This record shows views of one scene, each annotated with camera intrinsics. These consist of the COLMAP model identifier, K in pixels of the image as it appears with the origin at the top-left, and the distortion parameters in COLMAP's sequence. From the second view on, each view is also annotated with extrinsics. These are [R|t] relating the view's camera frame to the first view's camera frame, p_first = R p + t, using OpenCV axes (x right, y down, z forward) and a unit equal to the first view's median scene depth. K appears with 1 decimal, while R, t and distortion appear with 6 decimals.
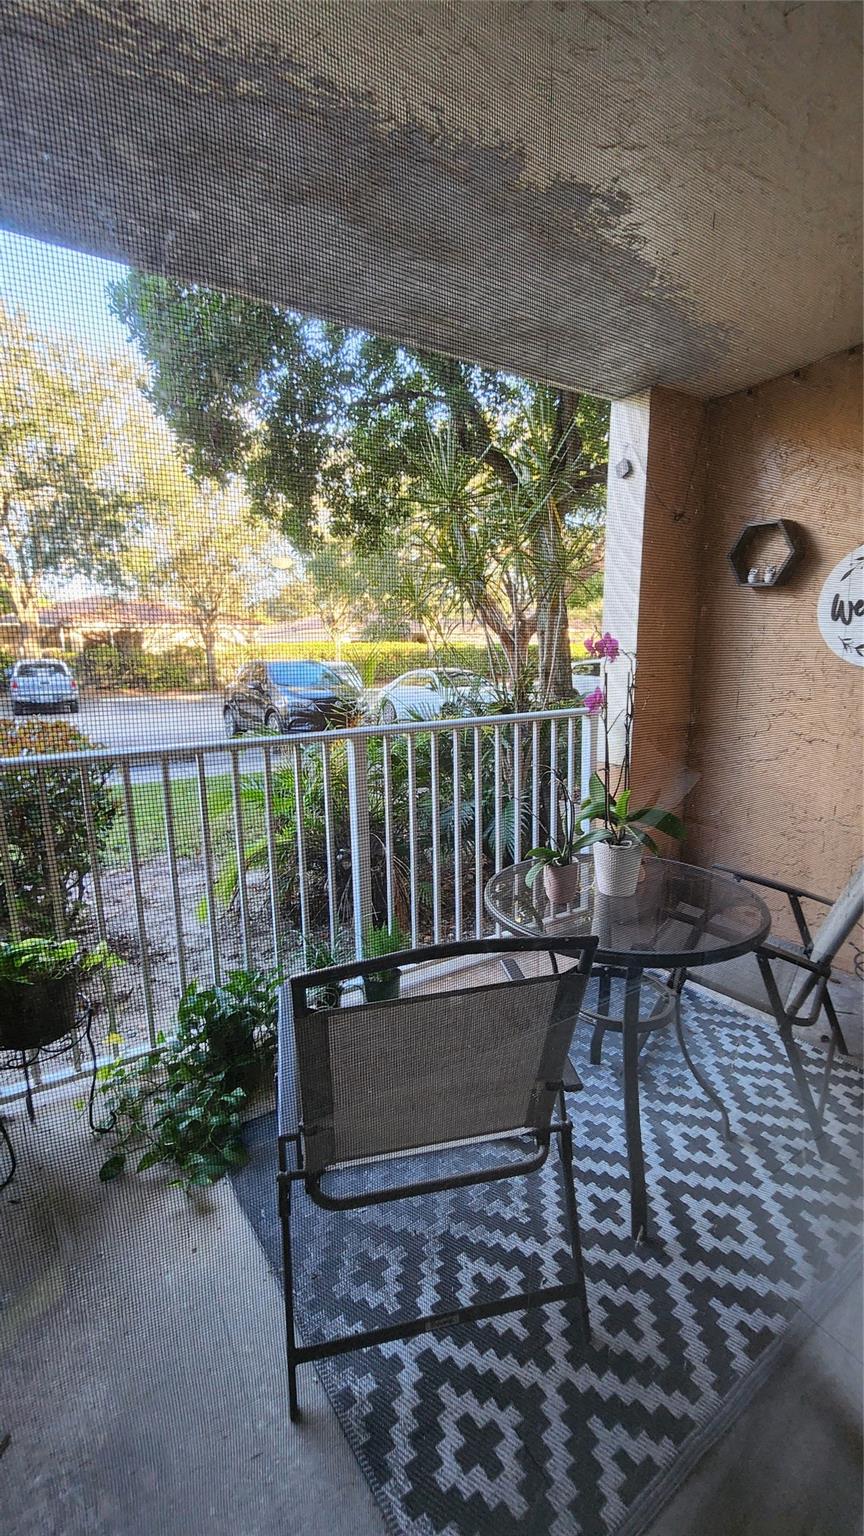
lens RADIAL K [[634.5, 0, 433.9], [0, 634.5, 766.9], [0, 0, 1]] dist [0.000267, 0.000327]
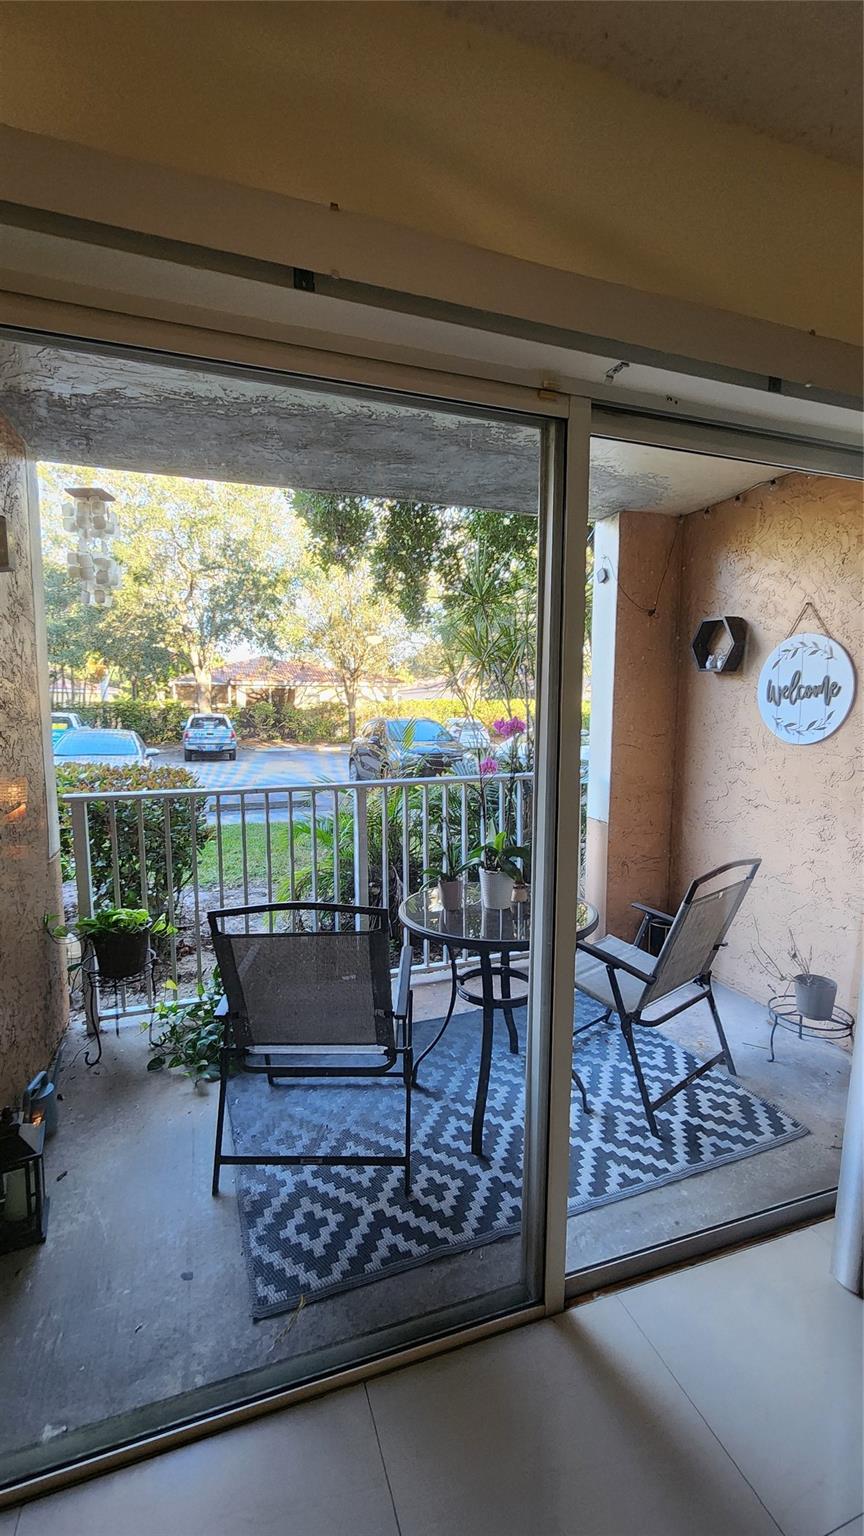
lens RADIAL K [[636.8, 0, 426.1], [0, 636.8, 772.7], [0, 0, 1]] dist [0.002044, 0.000104]
pose [[0.973500, 0.030751, -0.226608, 0.209651], [-0.048133, 0.996273, -0.071581, 0.007327], [0.223562, 0.080592, 0.971352, -0.184118]]
